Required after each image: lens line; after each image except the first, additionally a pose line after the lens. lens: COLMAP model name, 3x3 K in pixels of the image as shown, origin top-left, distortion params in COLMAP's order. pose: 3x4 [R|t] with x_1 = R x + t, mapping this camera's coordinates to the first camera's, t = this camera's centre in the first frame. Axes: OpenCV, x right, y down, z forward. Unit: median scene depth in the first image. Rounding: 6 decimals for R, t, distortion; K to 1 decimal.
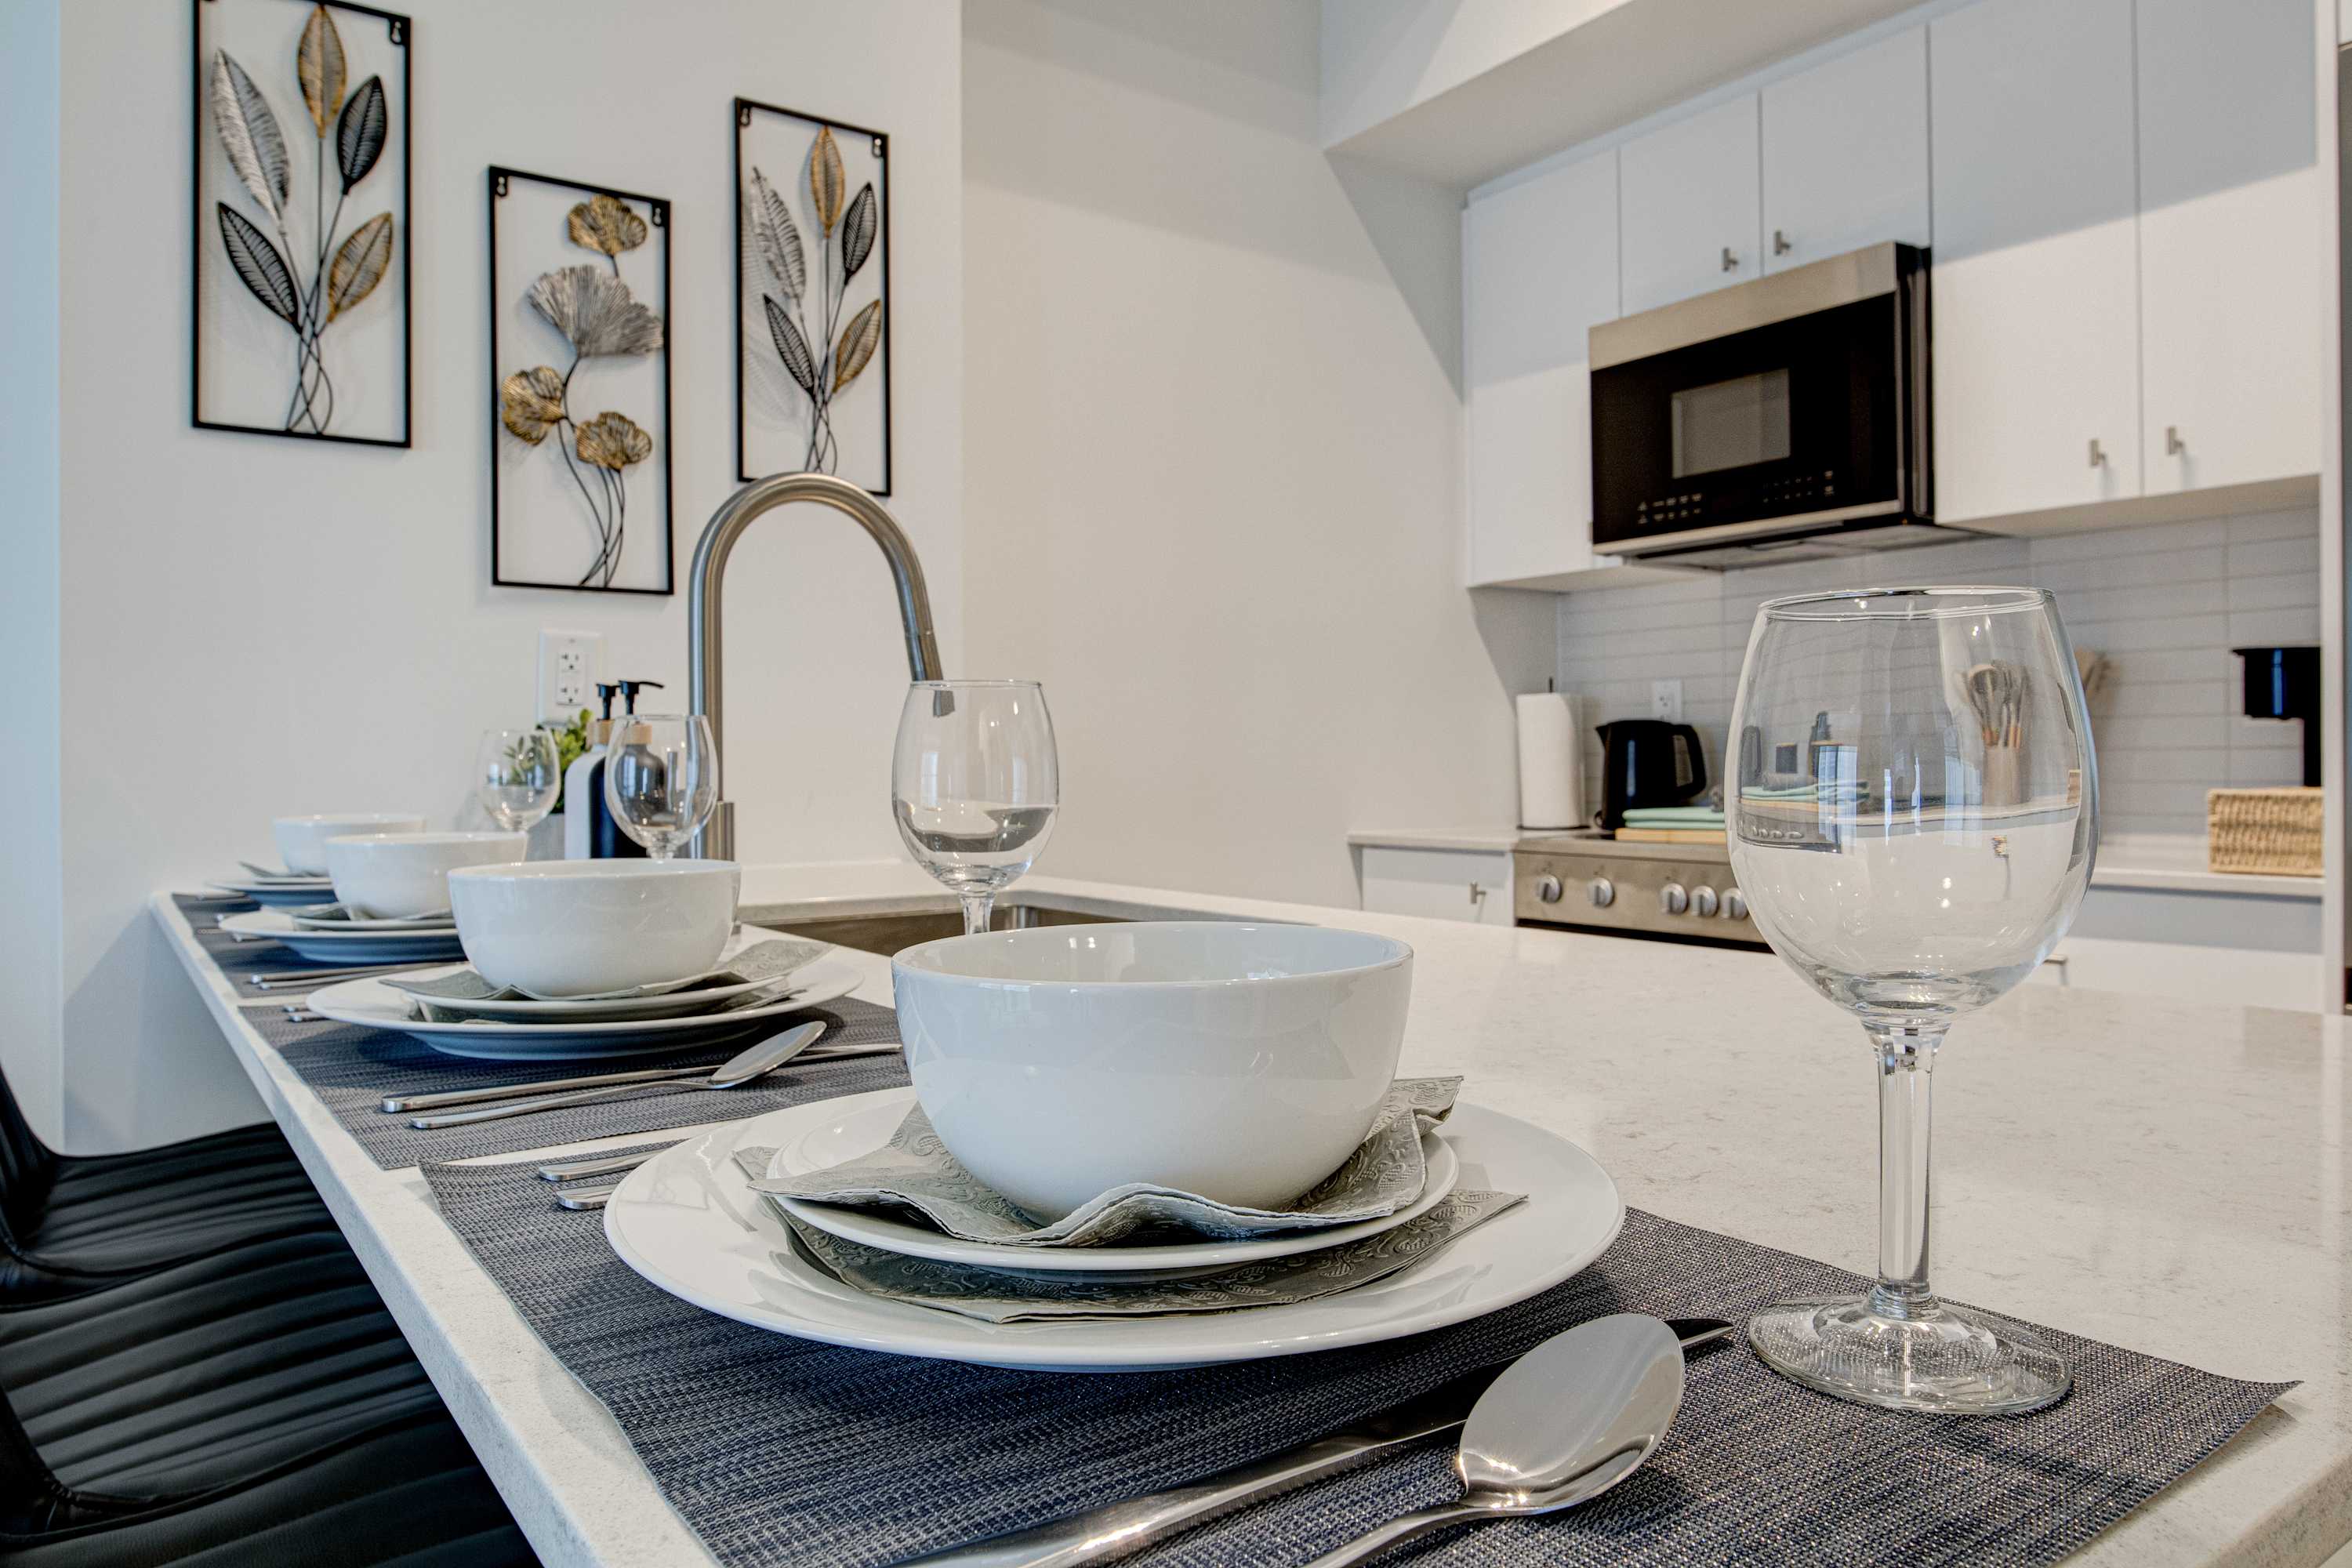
lens RADIAL K [[1494.5, 0, 1211.9], [0, 1494.5, 771.2], [0, 0, 1]] dist [-0.021625, -0.003755]
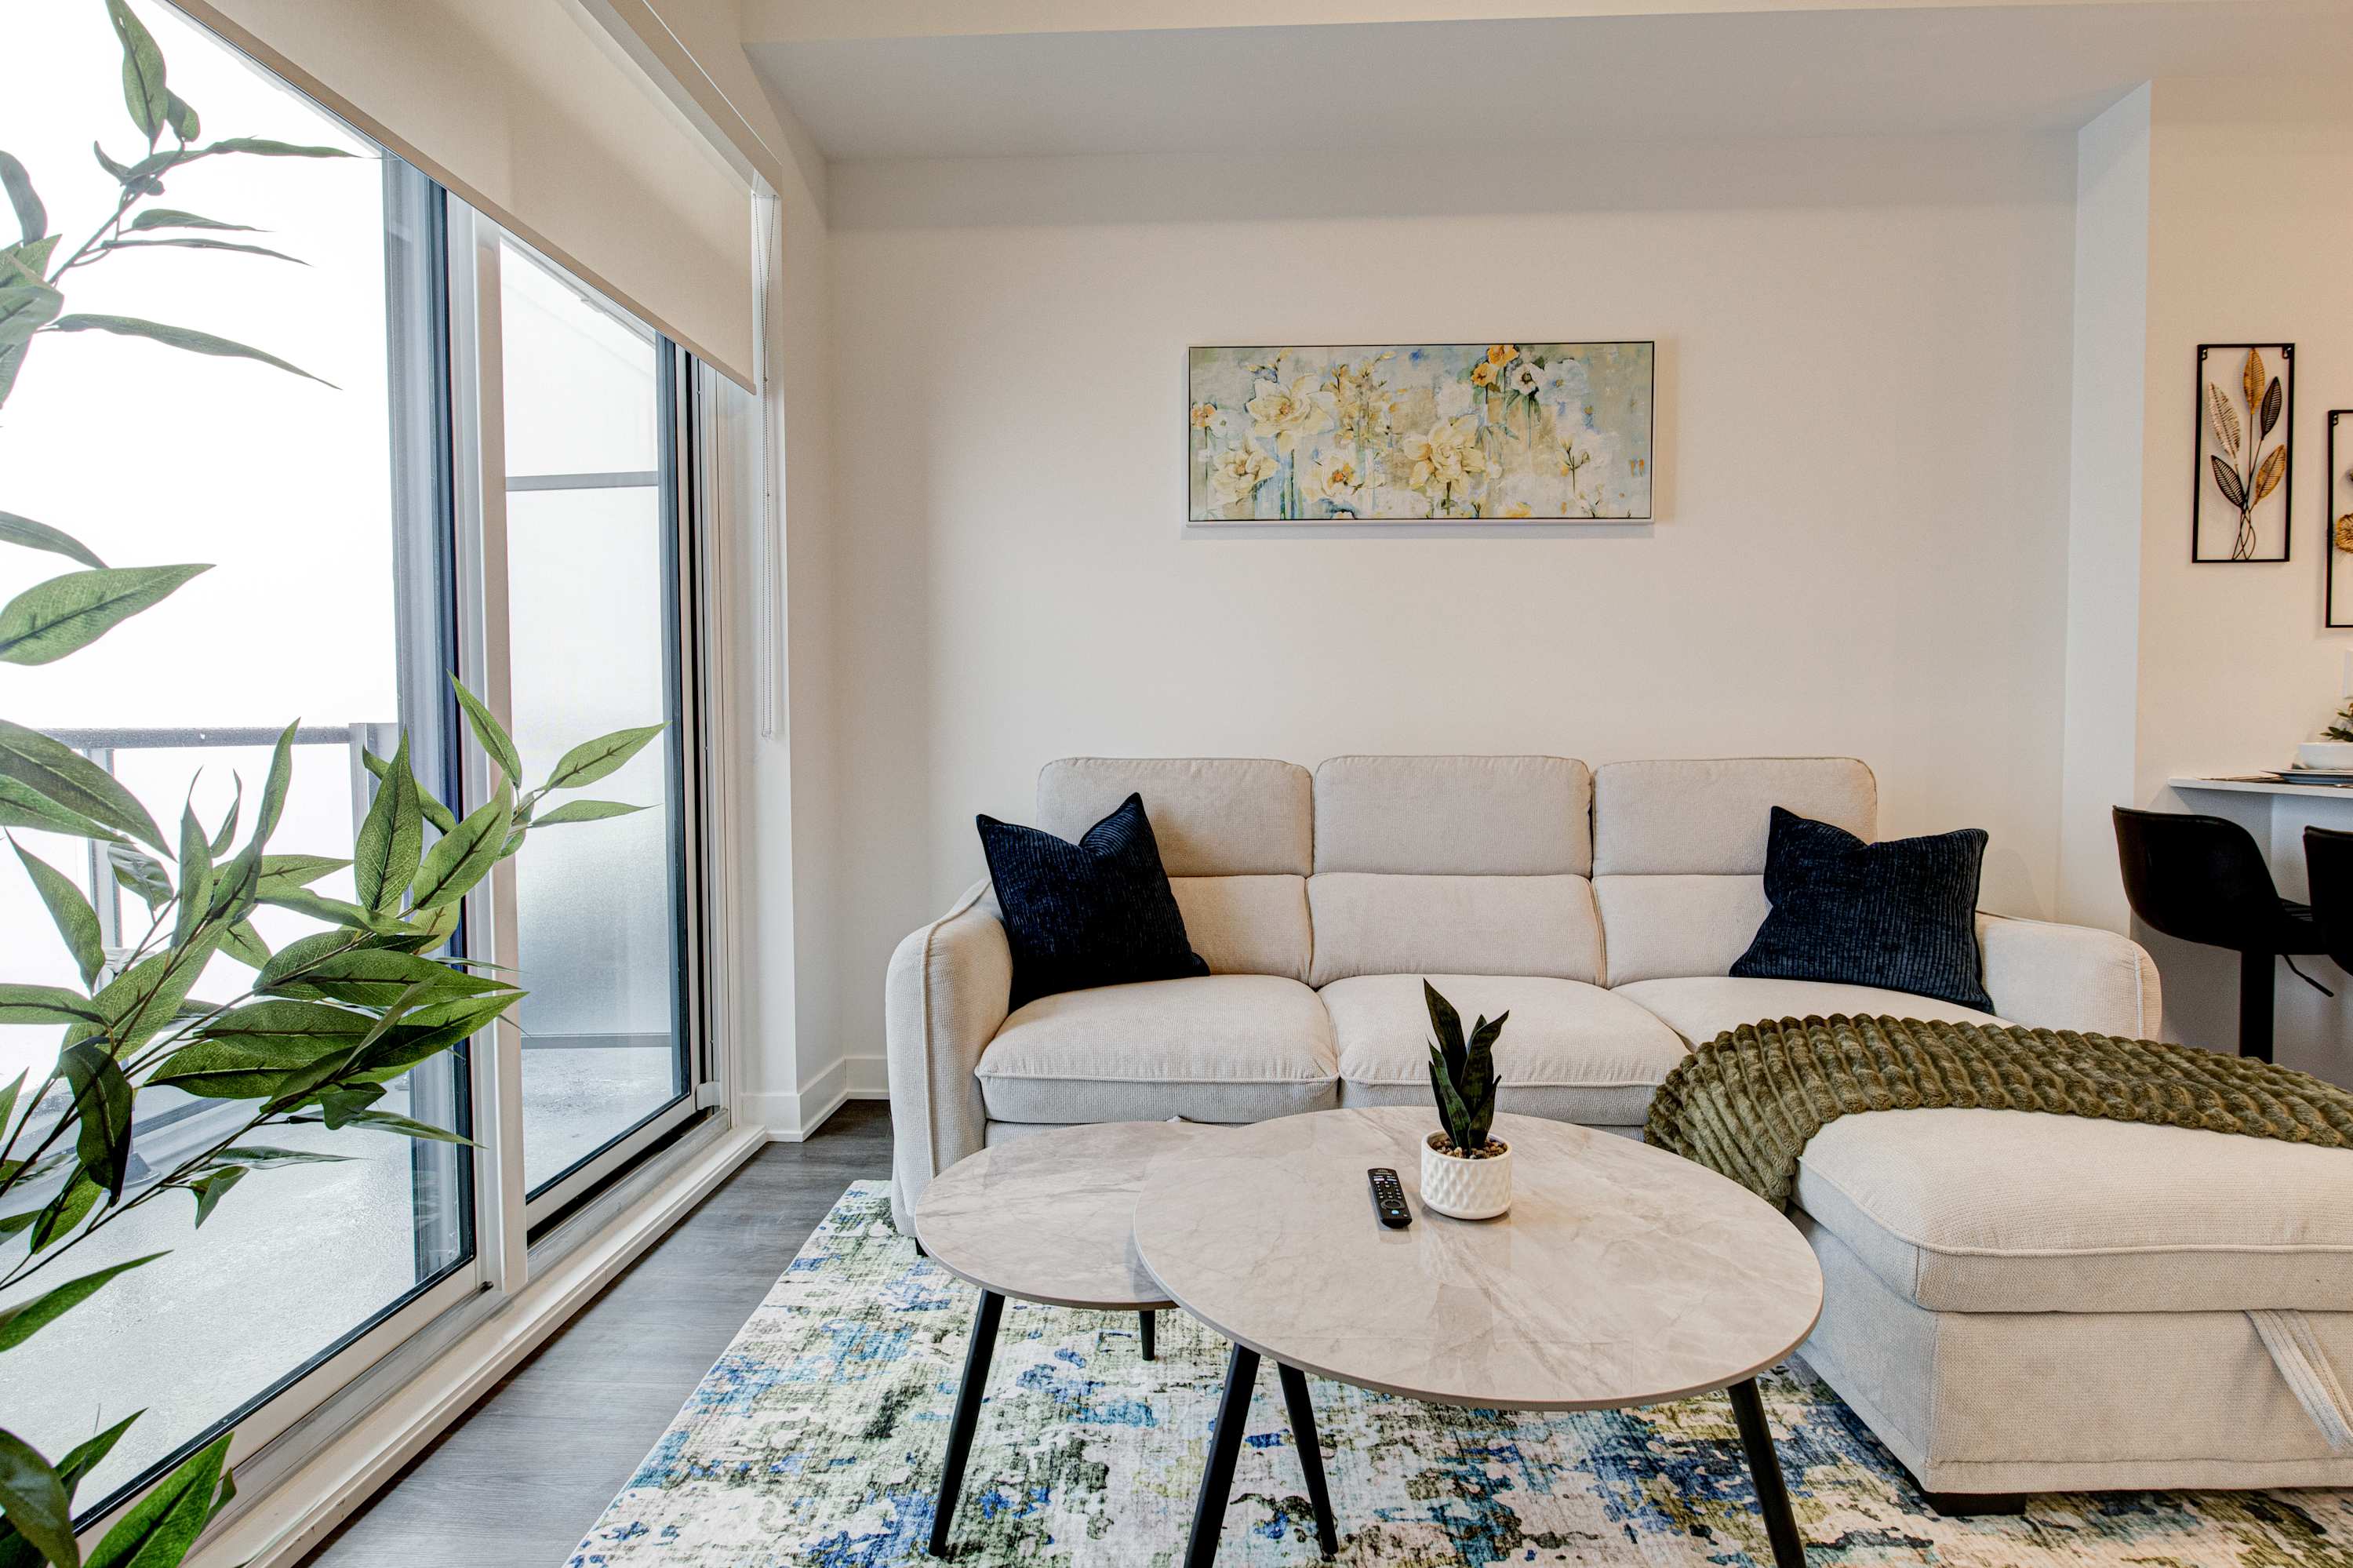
lens RADIAL K [[1172.7, 0, 1185.6], [0, 1172.7, 773.5], [0, 0, 1]] dist [-0.009272, -0.001061]
pose [[0.779486, 0.027771, -0.625804, -0.663618], [-0.003061, 0.999174, 0.040528, 0.009543], [0.626412, -0.029675, 0.778927, -1.092562]]
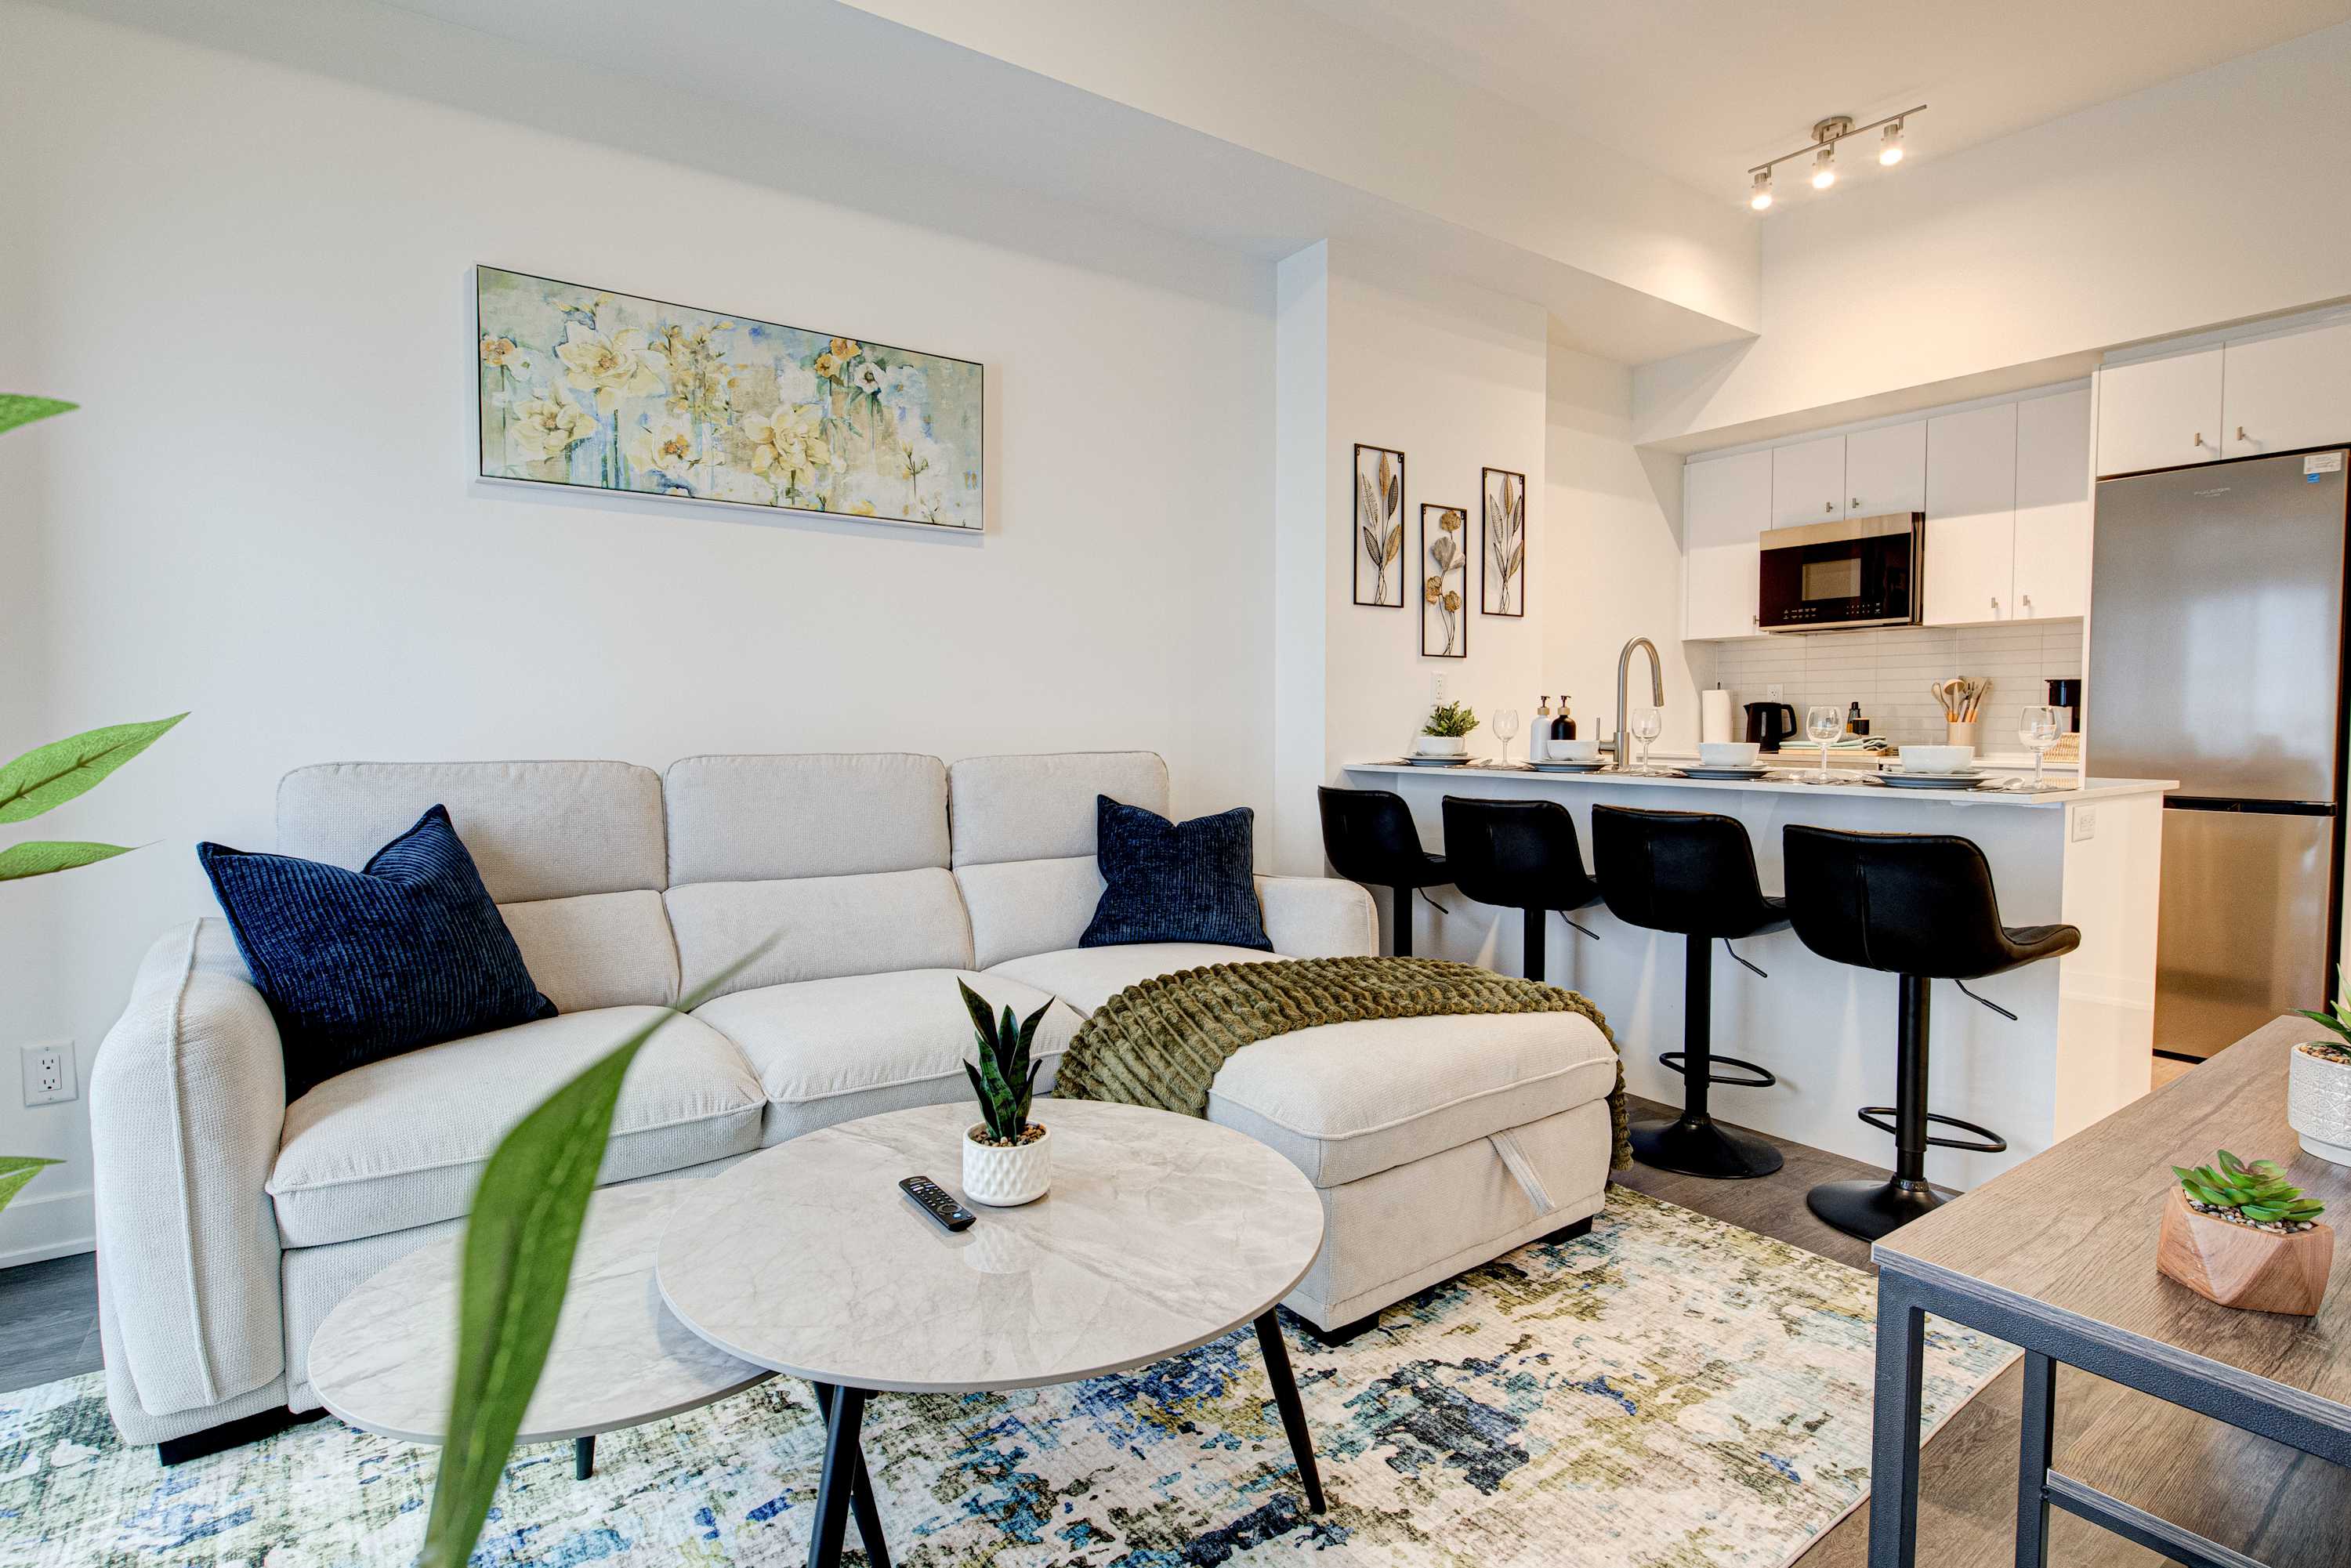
lens RADIAL K [[1171.6, 0, 1184.5], [0, 1171.6, 773.5], [0, 0, 1]] dist [-0.009272, -0.001061]
pose [[0.999921, 0.006053, -0.011044, -0.865657], [-0.005612, 0.999202, 0.039543, 0.010520], [0.011274, -0.039478, 0.999157, -1.158756]]
